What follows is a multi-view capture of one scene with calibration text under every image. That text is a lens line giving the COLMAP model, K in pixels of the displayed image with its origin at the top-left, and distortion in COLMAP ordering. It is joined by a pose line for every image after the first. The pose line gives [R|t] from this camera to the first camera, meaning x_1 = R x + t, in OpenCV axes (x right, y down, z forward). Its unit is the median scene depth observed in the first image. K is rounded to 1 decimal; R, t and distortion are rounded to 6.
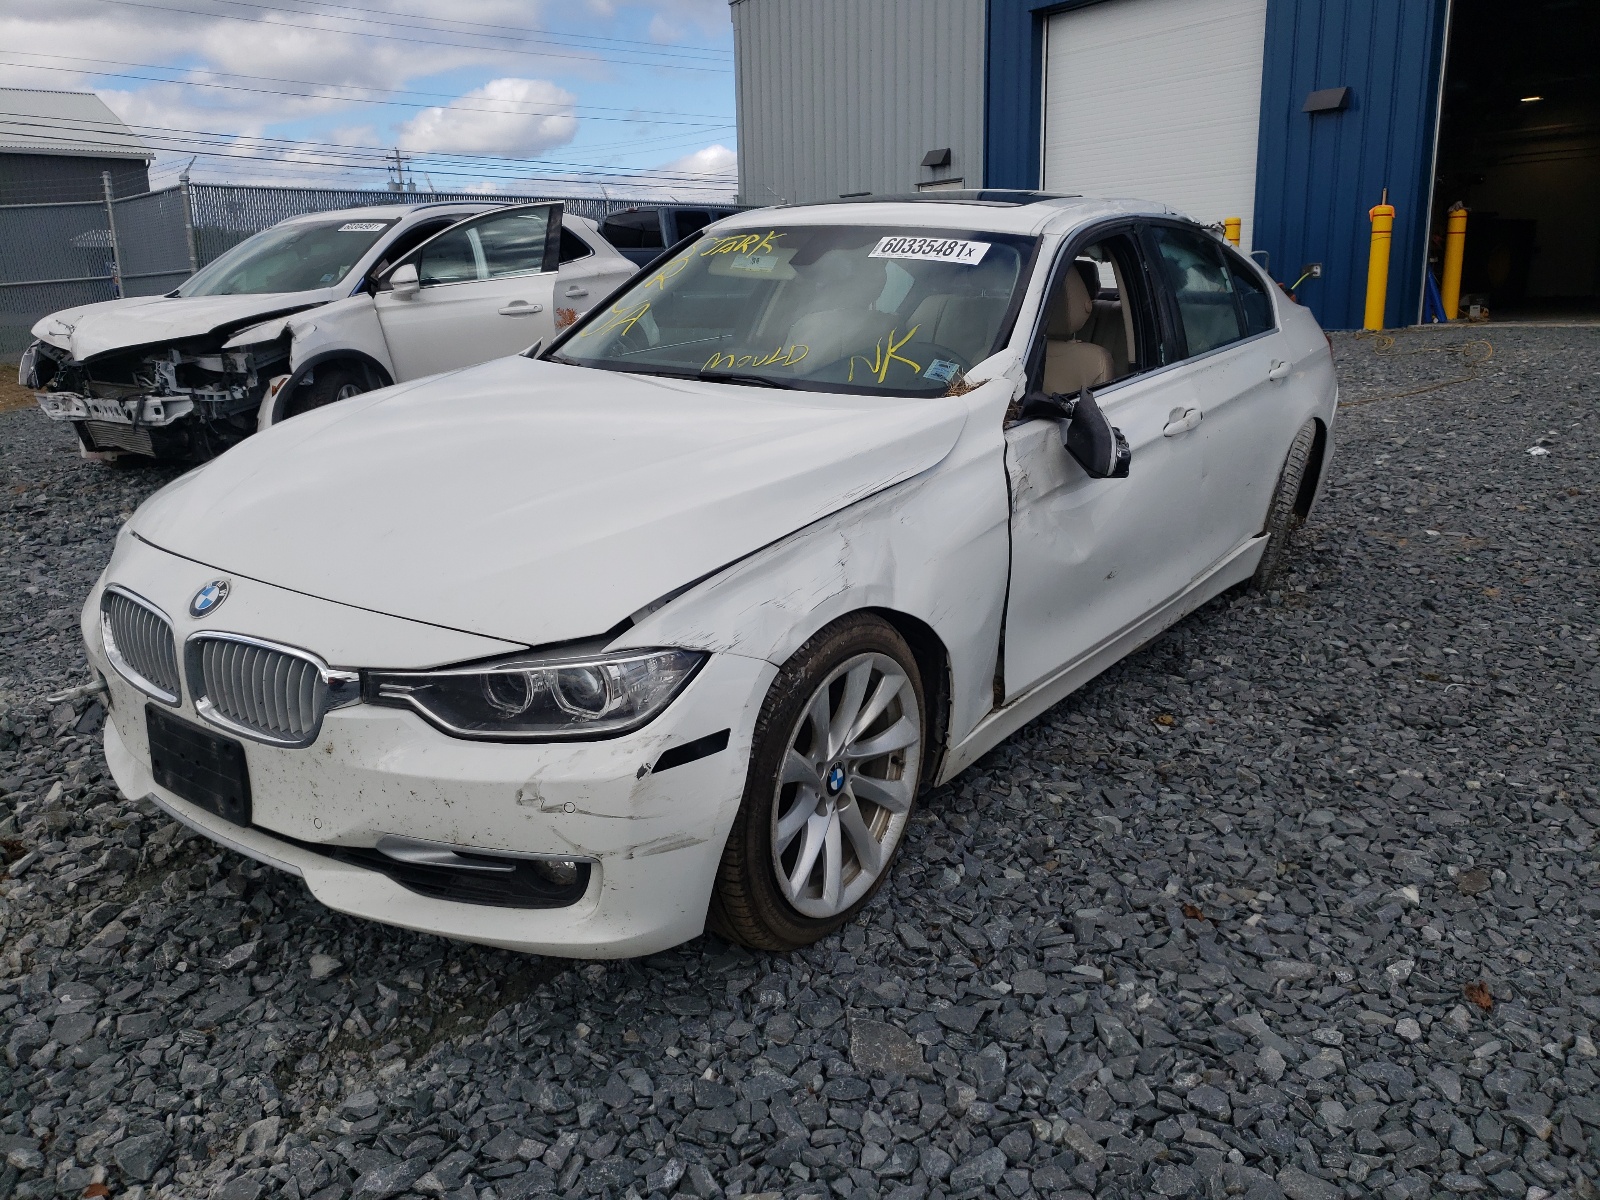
lens RADIAL K [[1239.3, 0, 794.3], [0, 1239.3, 592.3], [0, 0, 1]] dist [-0.027041, 0.032413]
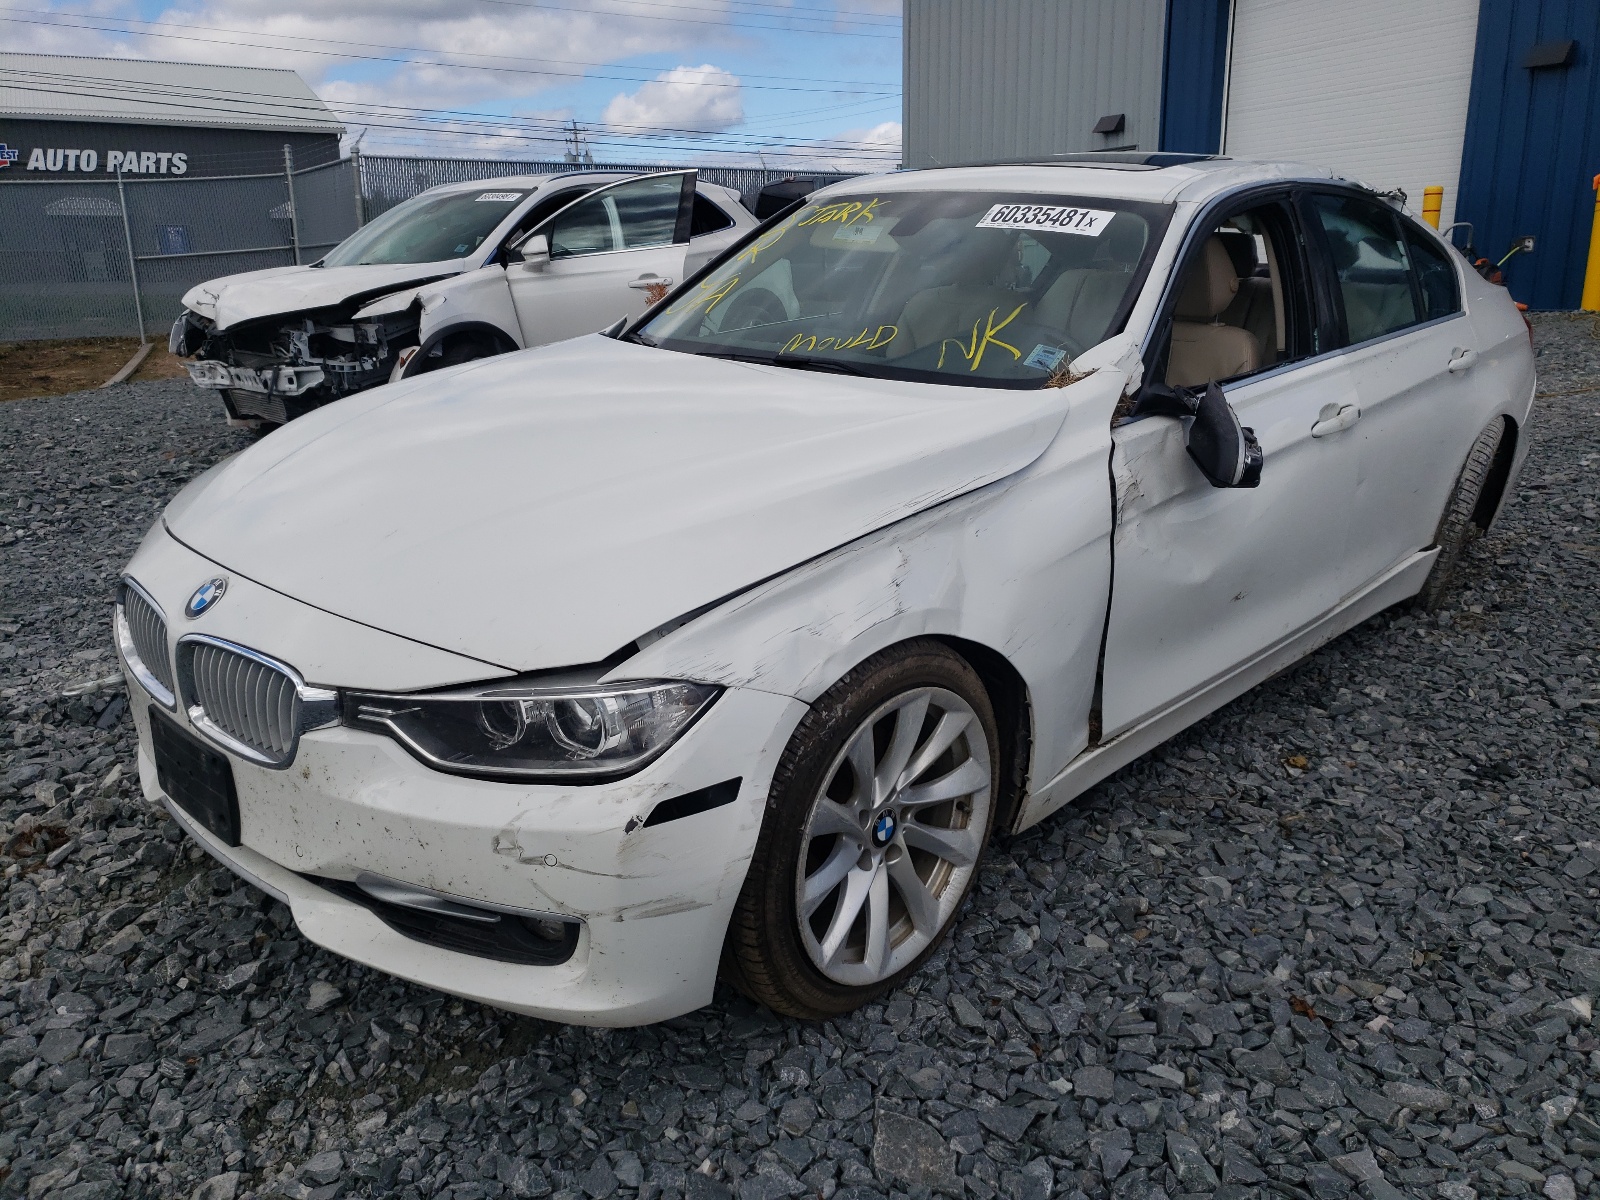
lens RADIAL K [[1239.3, 0, 798.3], [0, 1239.3, 606.9], [0, 0, 1]] dist [-0.027041, 0.032413]
pose [[0.991488, 0.039521, -0.124058, 0.069921], [-0.035554, 0.998788, 0.034030, -0.030513], [0.125252, -0.029330, 0.991691, 0.119813]]
